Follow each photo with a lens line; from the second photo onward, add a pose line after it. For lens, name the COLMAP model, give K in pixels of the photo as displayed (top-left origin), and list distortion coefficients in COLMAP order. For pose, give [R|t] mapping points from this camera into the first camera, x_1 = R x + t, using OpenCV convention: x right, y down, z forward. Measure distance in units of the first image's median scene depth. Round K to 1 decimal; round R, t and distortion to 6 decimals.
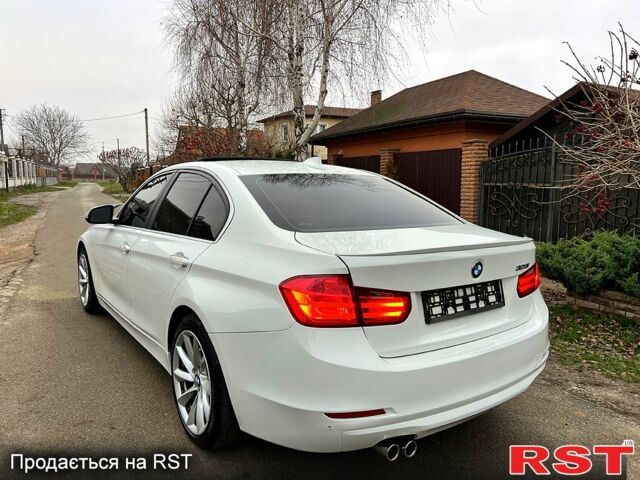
lens RADIAL K [[486.1, 0, 320.0], [0, 486.1, 240.0], [0, 0, 1]] dist [0.043182, -0.050161]
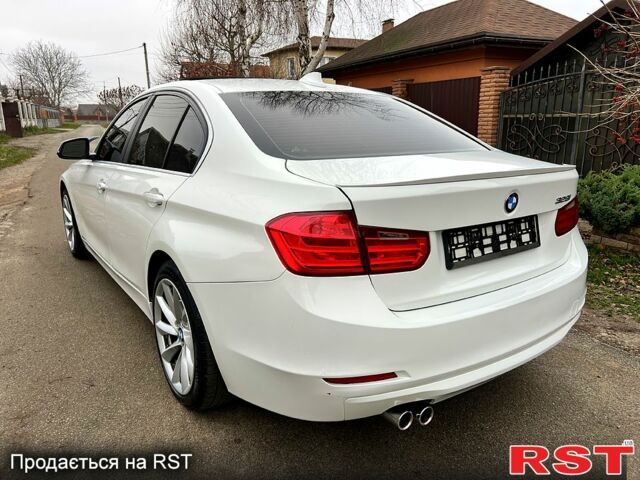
lens RADIAL K [[493.1, 0, 320.0], [0, 493.1, 240.0], [0, 0, 1]] dist [0.004492, 0.002056]
pose [[0.999704, -0.010670, -0.021873, 0.011159], [0.013194, 0.992843, 0.118695, 0.010524], [0.020450, -0.118949, 0.992690, 0.087261]]
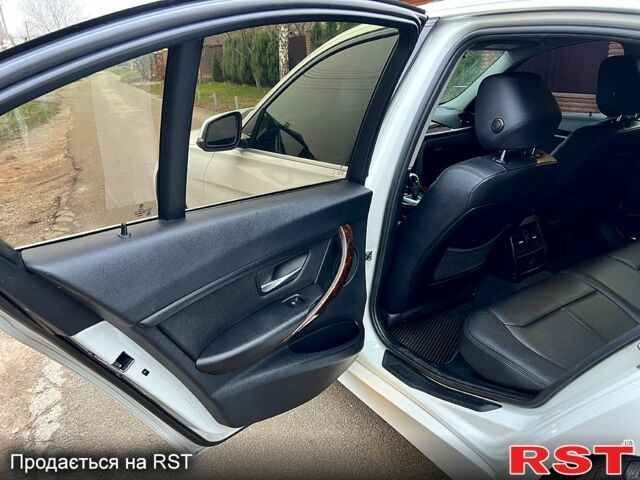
lens RADIAL K [[486.1, 0, 320.0], [0, 486.1, 240.0], [0, 0, 1]] dist [0.043182, -0.050161]
pose [[0.997652, -0.042676, -0.053574, -0.283711], [0.054204, 0.970088, 0.236626, -0.050476], [0.041873, -0.238974, 0.970123, 0.415914]]
